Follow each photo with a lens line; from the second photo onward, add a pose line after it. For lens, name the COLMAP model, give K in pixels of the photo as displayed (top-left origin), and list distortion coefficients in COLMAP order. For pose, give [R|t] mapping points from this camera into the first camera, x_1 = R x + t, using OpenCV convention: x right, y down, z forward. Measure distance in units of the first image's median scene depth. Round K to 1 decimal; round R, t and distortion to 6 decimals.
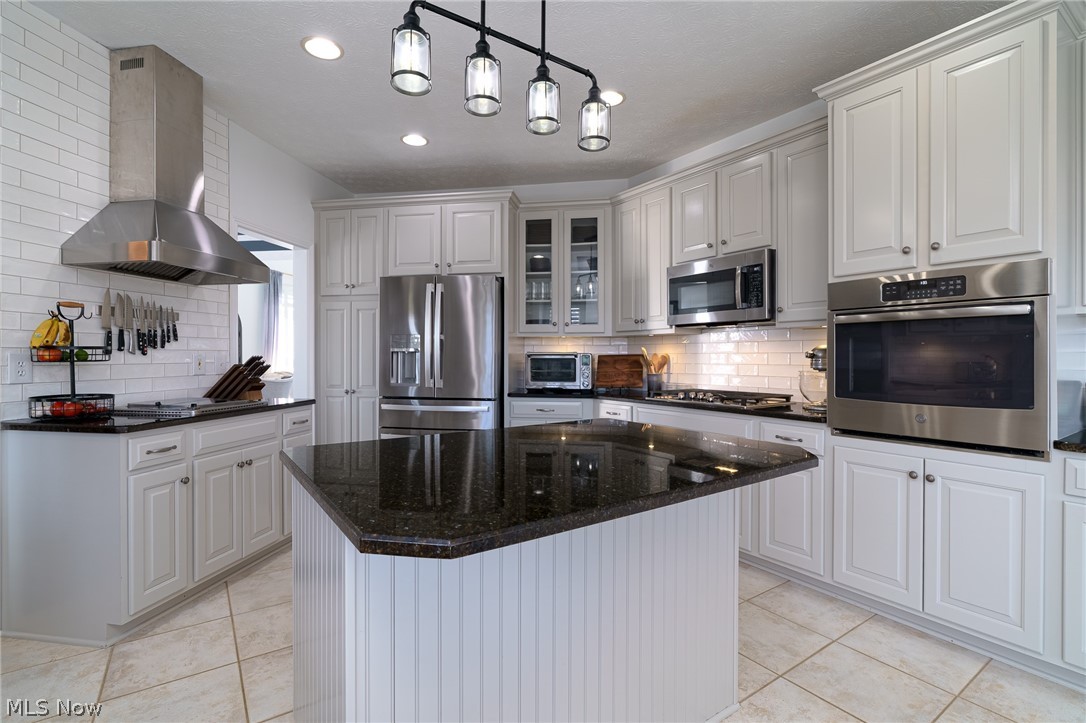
lens RADIAL K [[495.5, 0, 543.7], [0, 495.5, 357.5], [0, 0, 1]] dist [-0.006307, -0.000453]
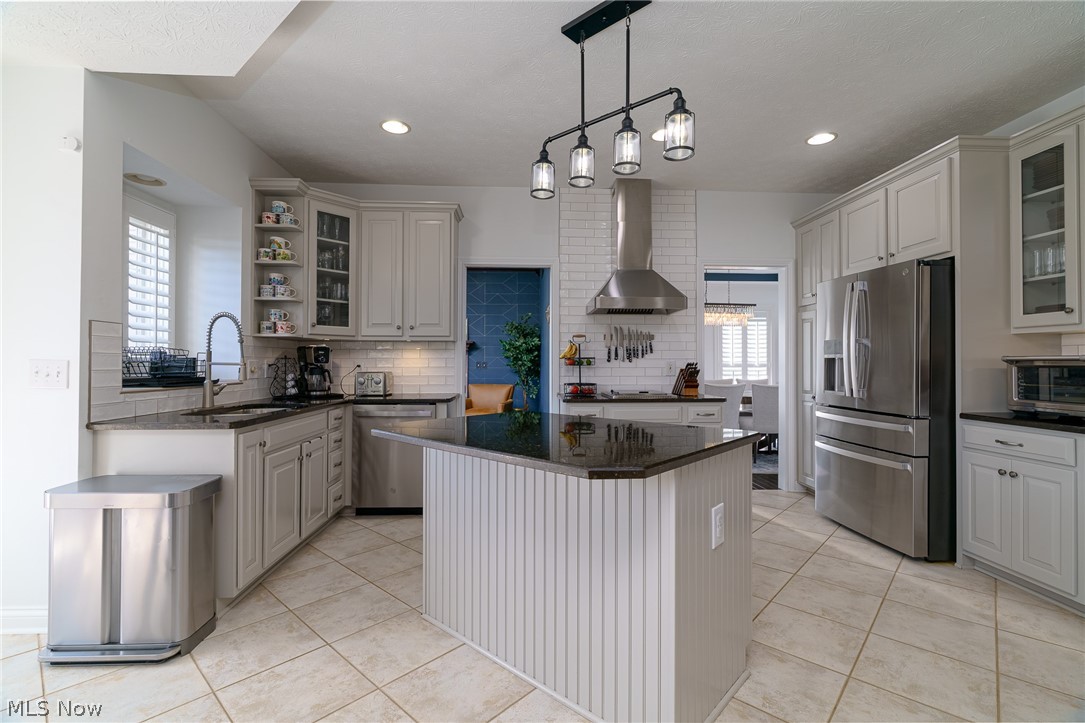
lens RADIAL K [[495.1, 0, 544.6], [0, 495.1, 361.7], [0, 0, 1]] dist [-0.006307, -0.000453]
pose [[0.232413, -0.003759, -0.972610, 0.700120], [-0.003190, 0.999984, -0.004627, 0.001767], [0.972612, 0.004178, 0.232397, 0.320779]]
